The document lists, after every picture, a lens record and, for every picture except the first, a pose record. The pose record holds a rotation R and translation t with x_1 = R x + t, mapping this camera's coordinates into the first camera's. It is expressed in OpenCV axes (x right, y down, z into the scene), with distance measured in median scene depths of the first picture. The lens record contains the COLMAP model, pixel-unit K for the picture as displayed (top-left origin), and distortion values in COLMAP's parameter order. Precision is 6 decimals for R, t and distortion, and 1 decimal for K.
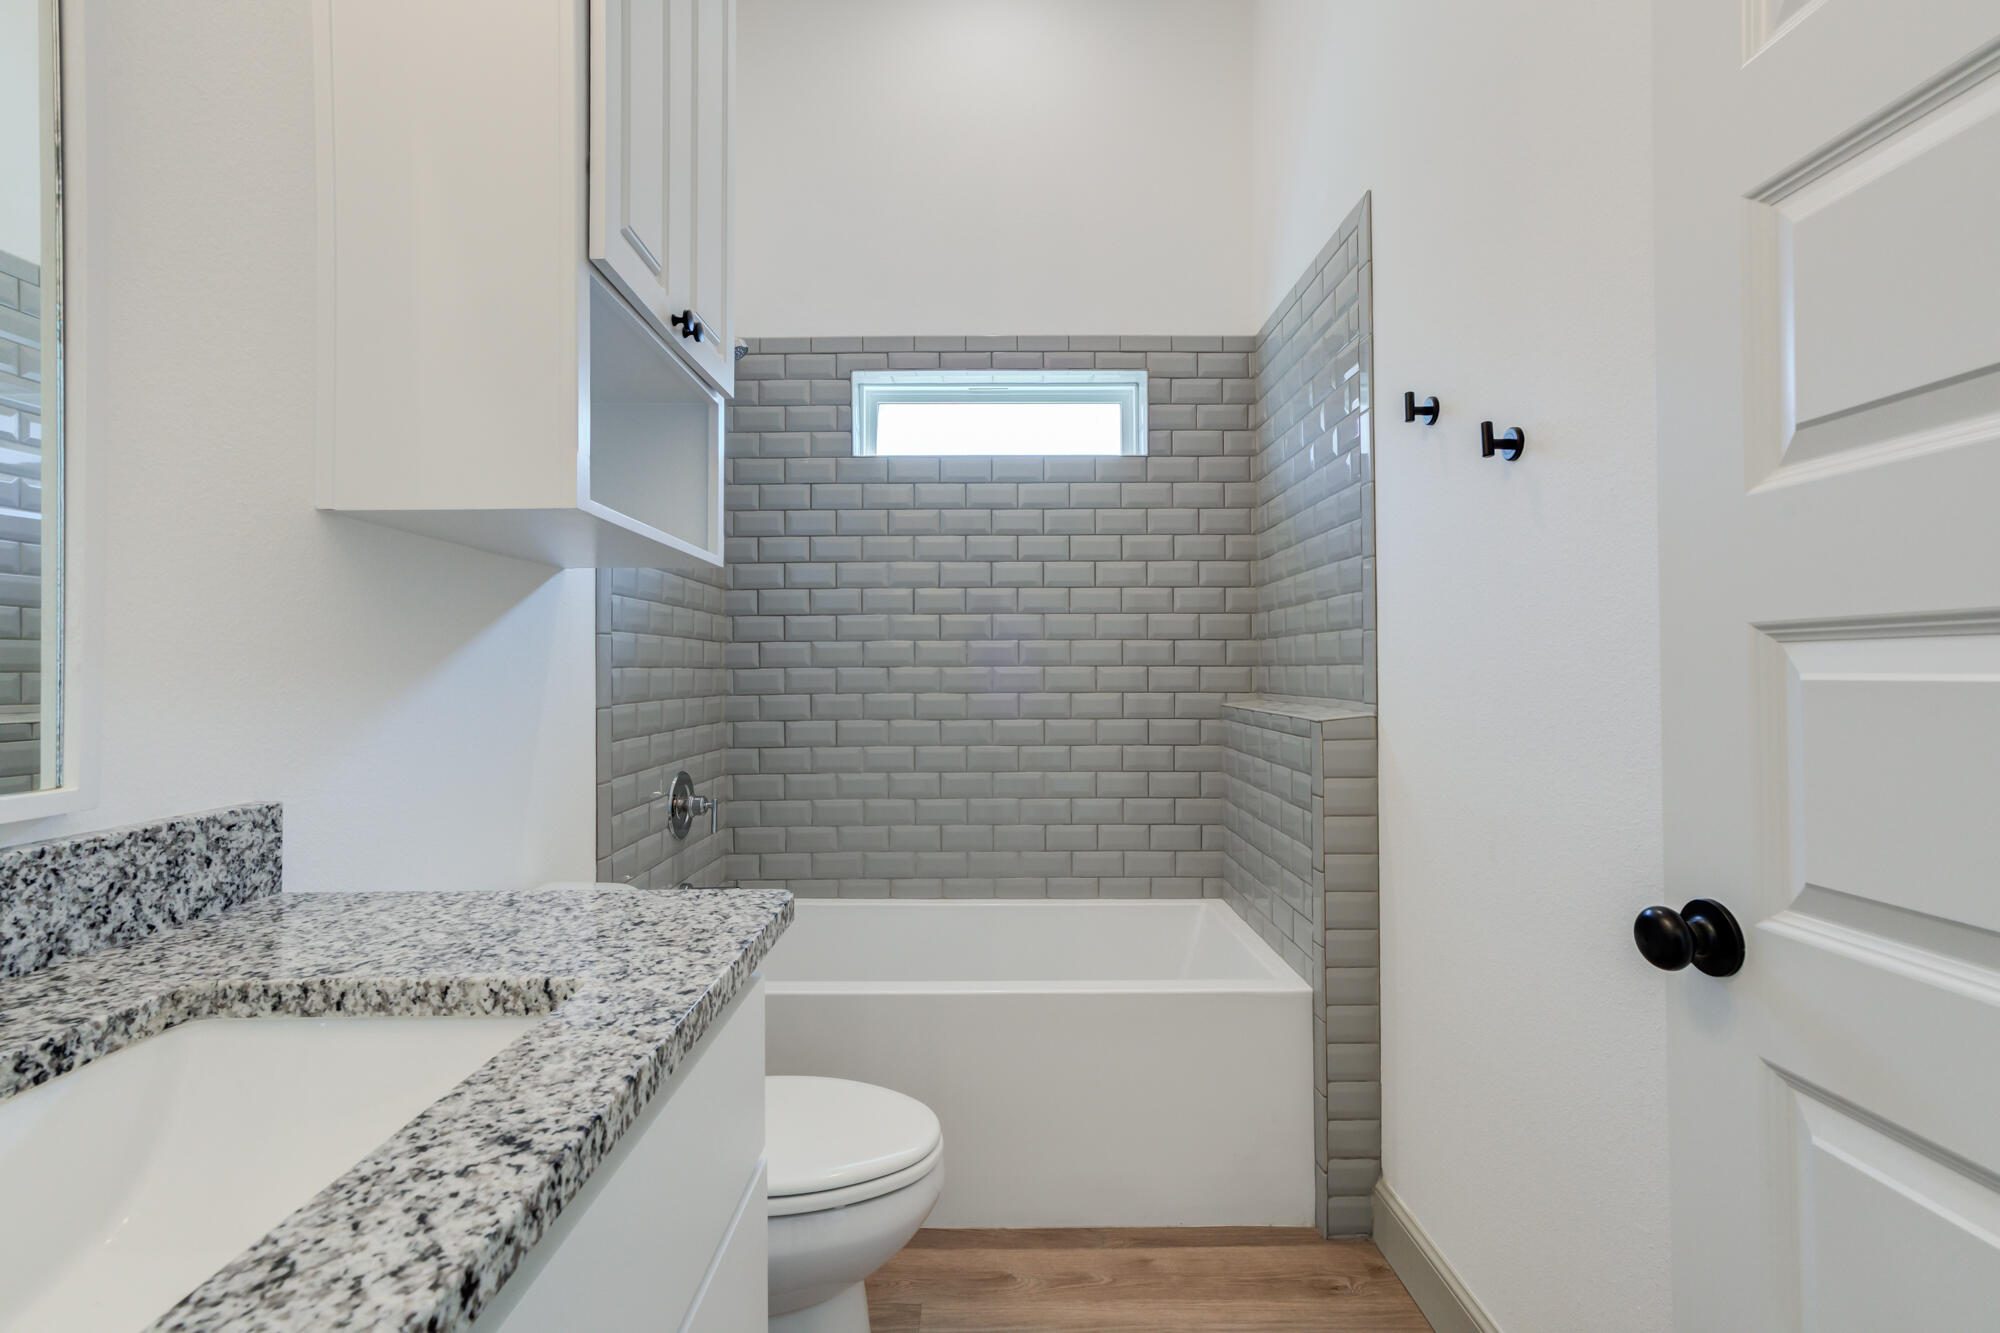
lens RADIAL K [[922.2, 0, 1018.9], [0, 922.2, 656.6], [0, 0, 1]] dist [-0.027902, 0.014188]
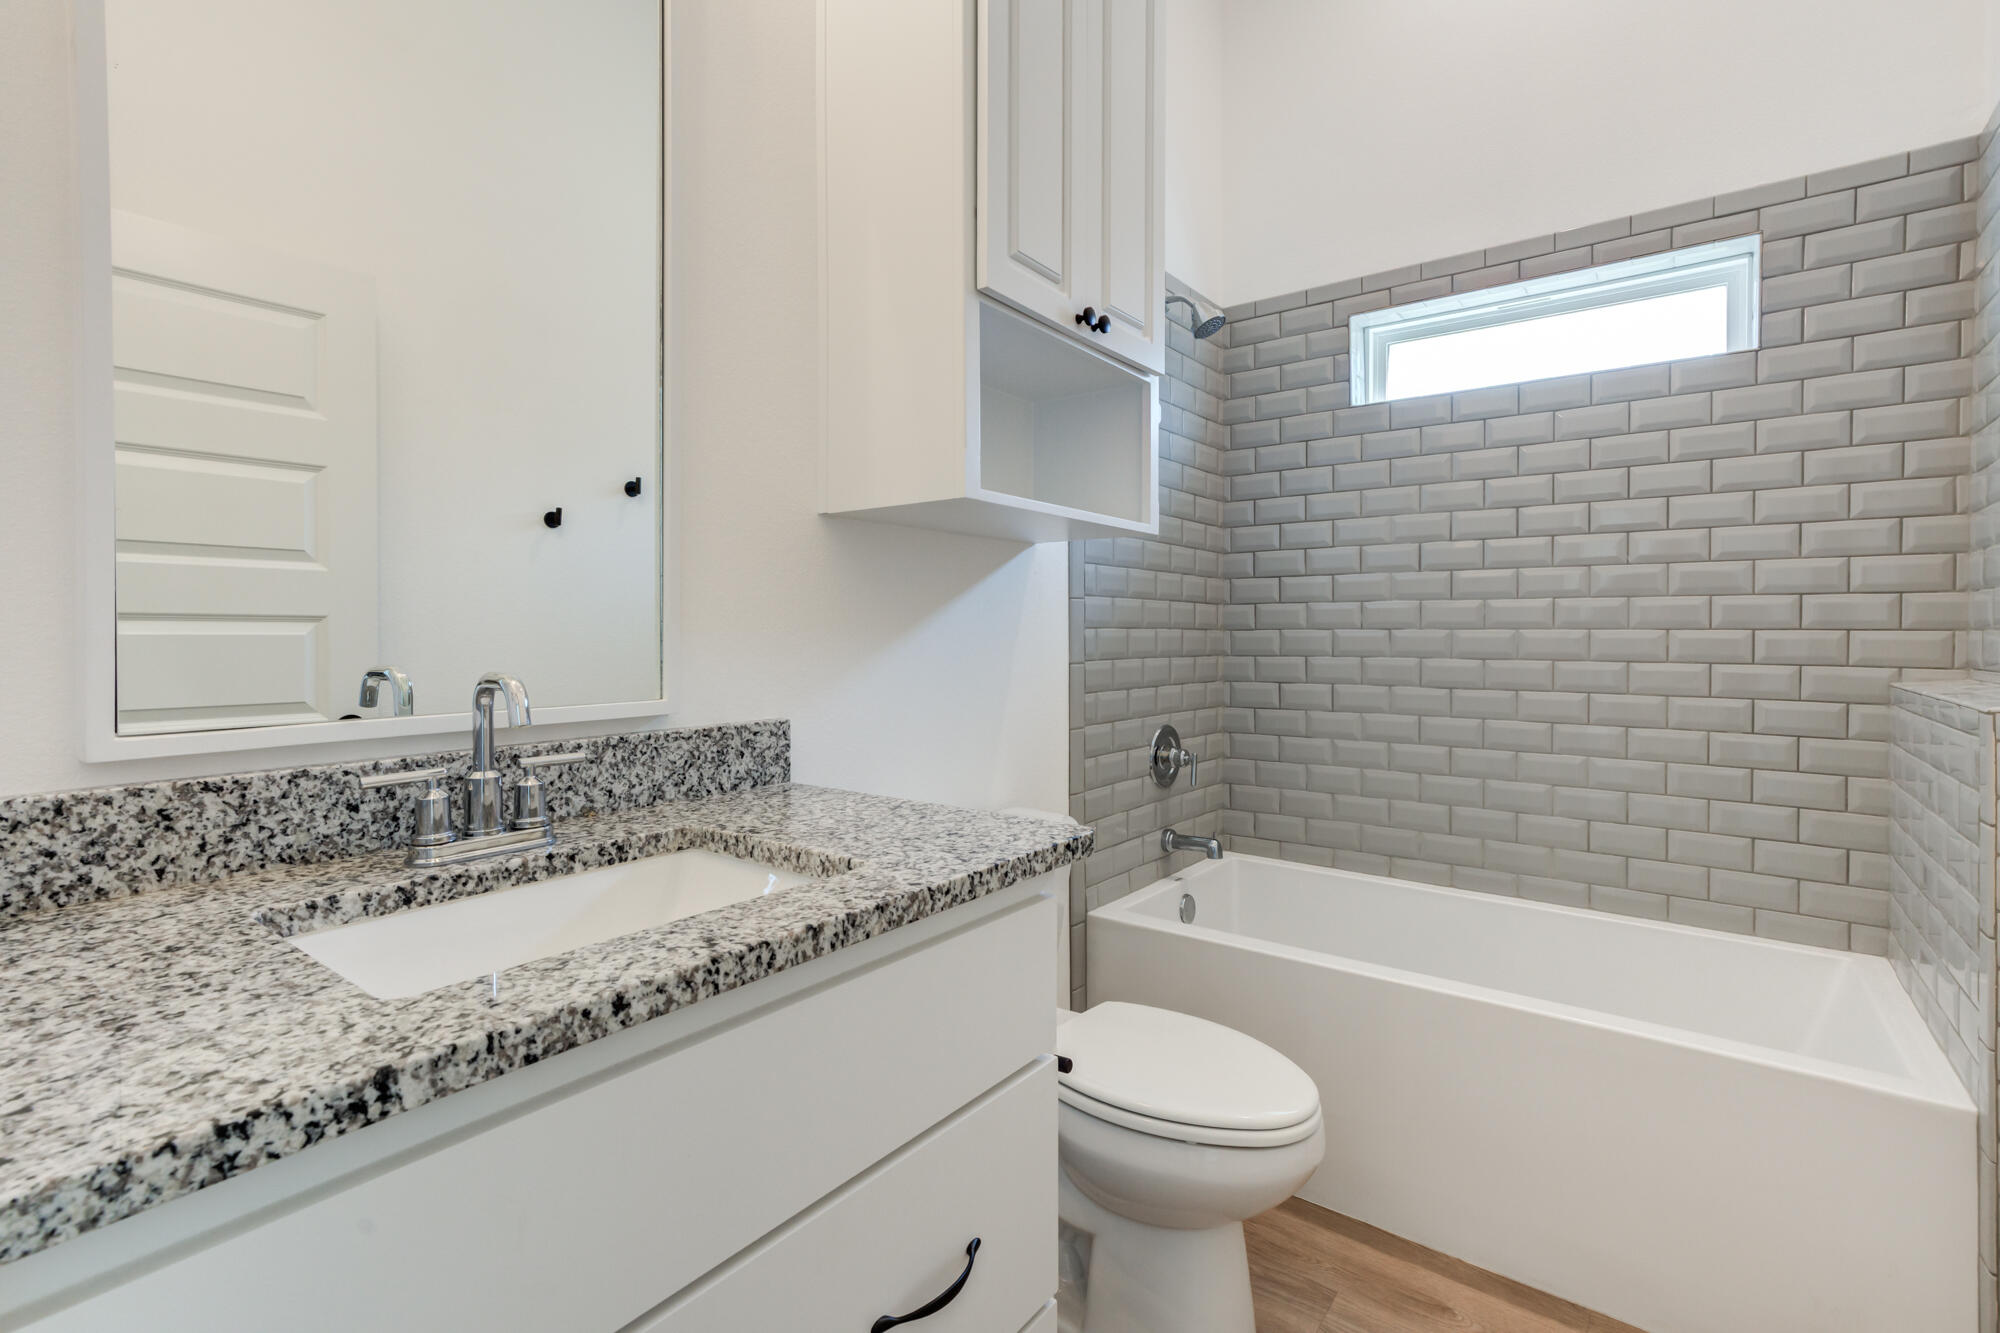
lens RADIAL K [[922.2, 0, 974.2], [0, 922.2, 641.3], [0, 0, 1]] dist [-0.027902, 0.014188]
pose [[0.777311, 0.012419, -0.628994, 0.171325], [0.003118, 0.999717, 0.023591, 0.000789], [0.629109, -0.020299, 0.777052, 0.025431]]
